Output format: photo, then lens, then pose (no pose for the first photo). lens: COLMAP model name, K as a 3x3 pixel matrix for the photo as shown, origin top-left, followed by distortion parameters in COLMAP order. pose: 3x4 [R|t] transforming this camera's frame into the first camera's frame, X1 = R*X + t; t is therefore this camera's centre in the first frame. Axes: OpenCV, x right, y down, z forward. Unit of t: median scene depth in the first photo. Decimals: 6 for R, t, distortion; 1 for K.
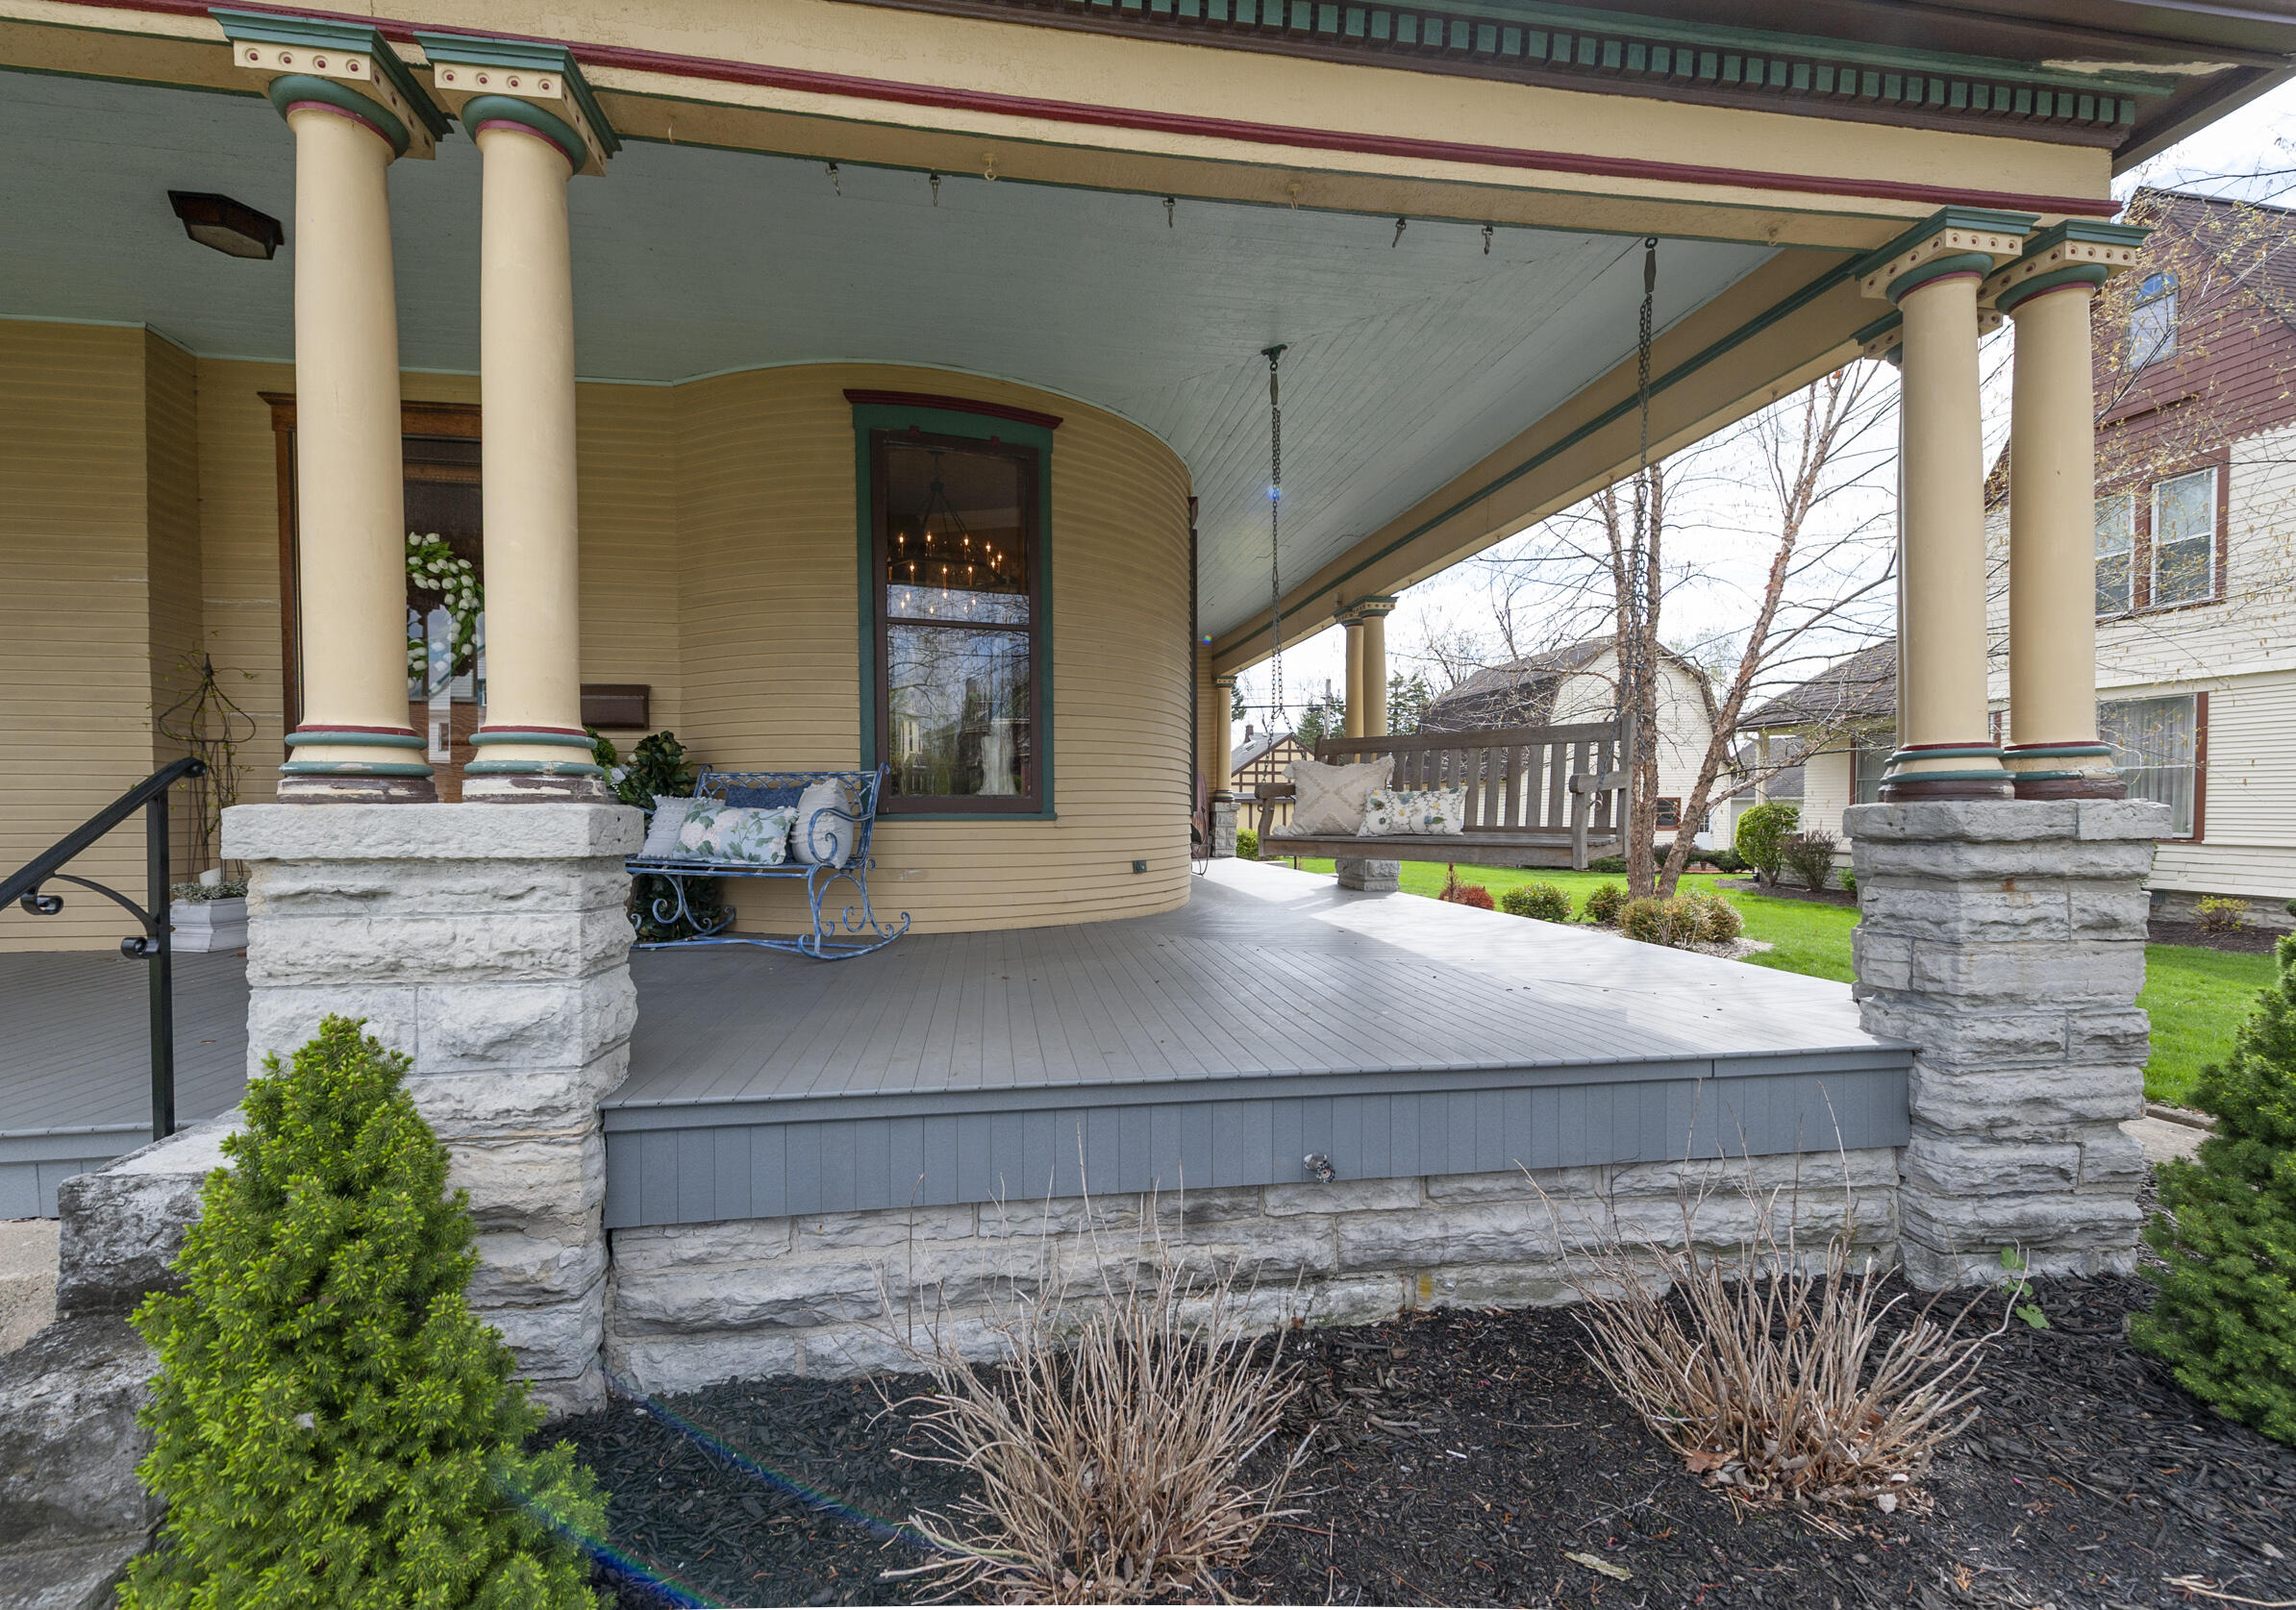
lens RADIAL K [[928.7, 0, 1150.9], [0, 928.7, 816.5], [0, 0, 1]] dist [0.000667, 0.000005]
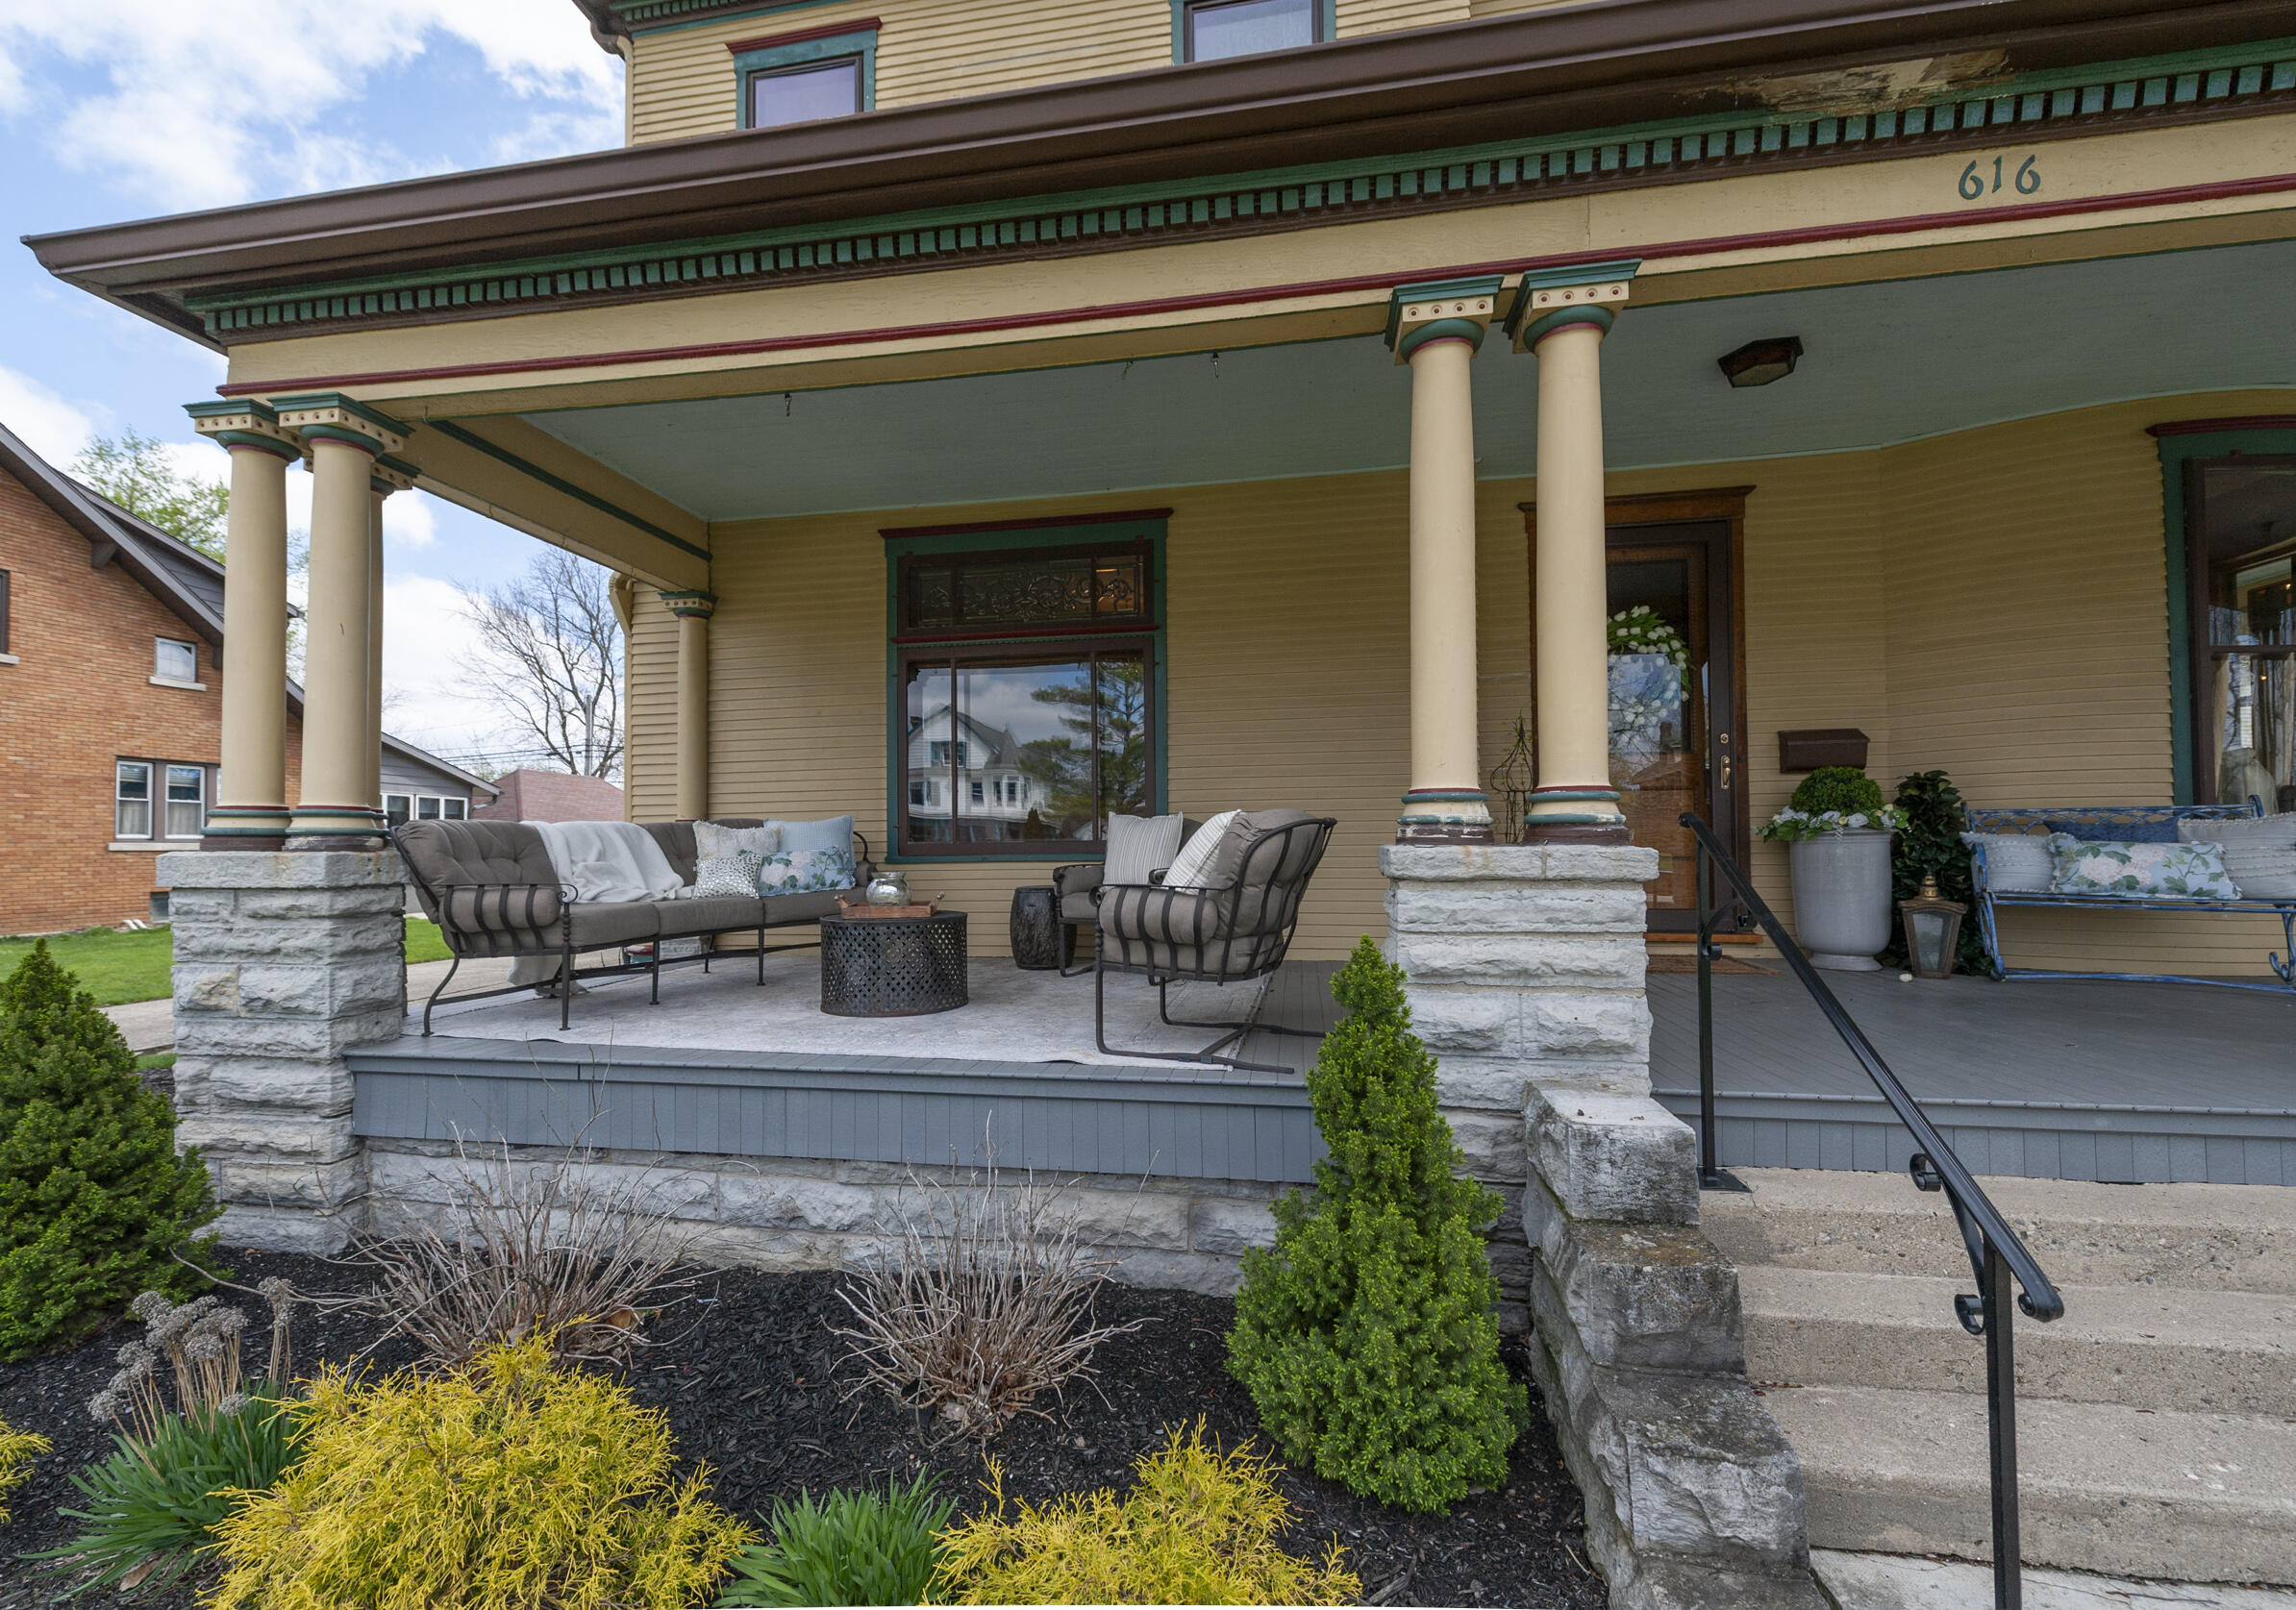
lens RADIAL K [[934.0, 0, 1144.1], [0, 934.0, 818.2], [0, 0, 1]] dist [-0.000982, 0.000077]
pose [[0.935169, -0.014137, -0.353919, -0.998807], [-0.000772, 0.999119, -0.041949, 0.006822], [0.354200, 0.039502, 0.934335, -0.303674]]
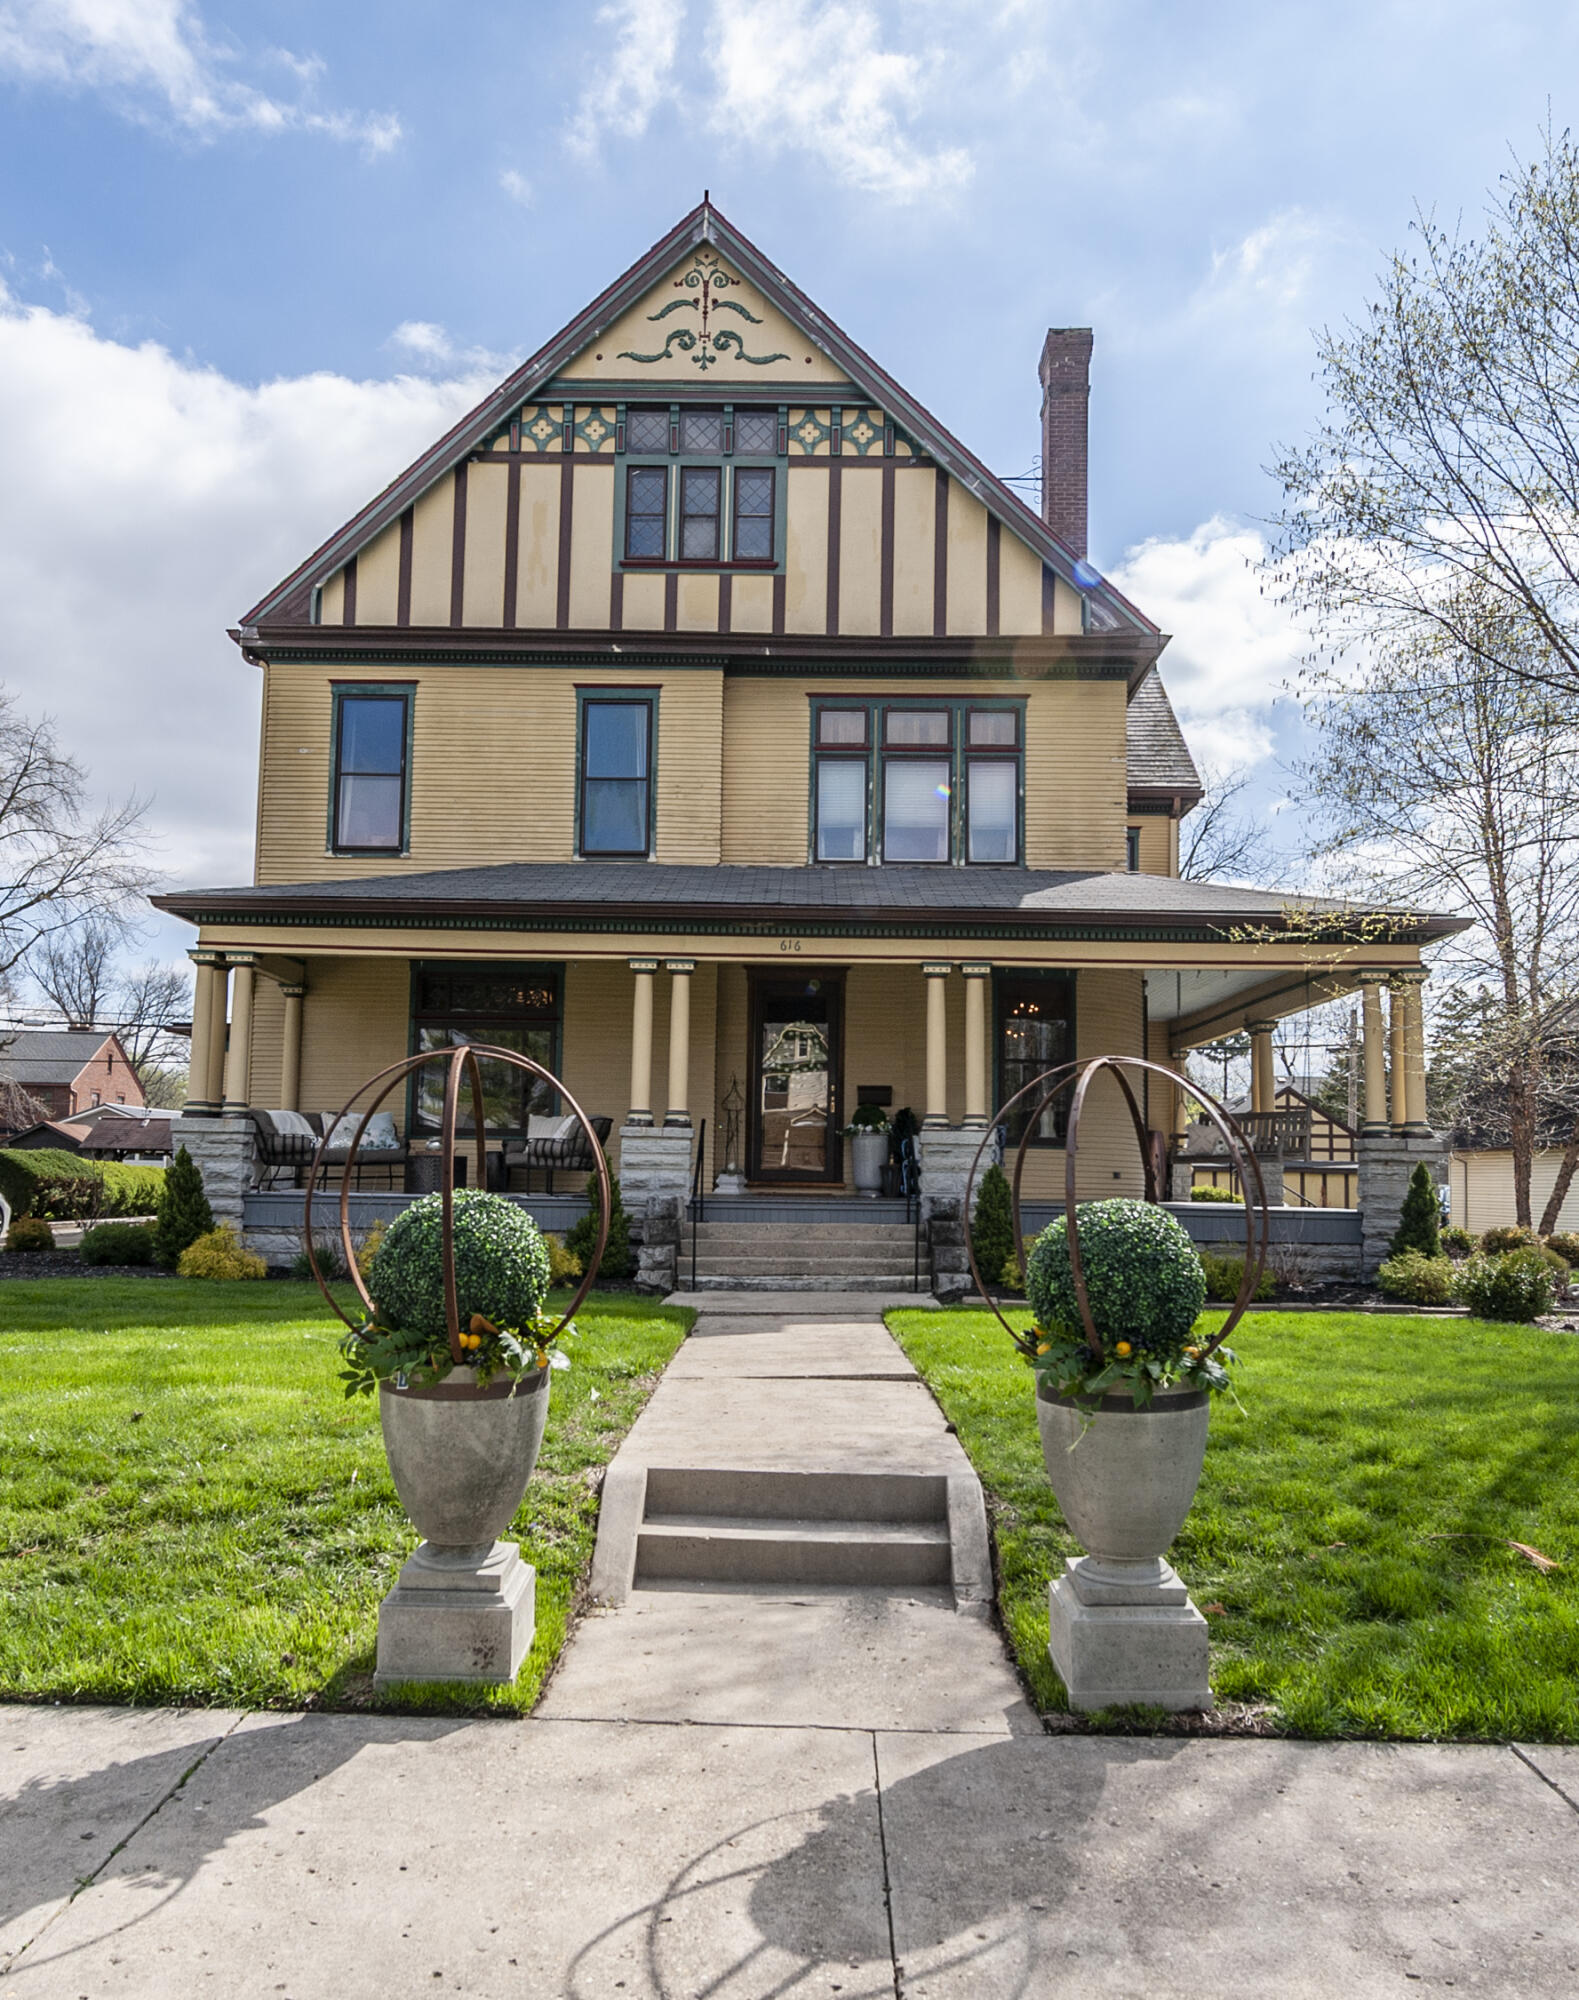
lens RADIAL K [[1483.9, 0, 785.1], [0, 1483.9, 1005.0], [0, 0, 1]] dist [0.013979, -0.003923]
pose [[0.977674, -0.004176, -0.210087, -0.044960], [-0.023778, 0.991182, -0.130355, 0.148218], [0.208779, 0.132440, 0.968954, -2.736079]]
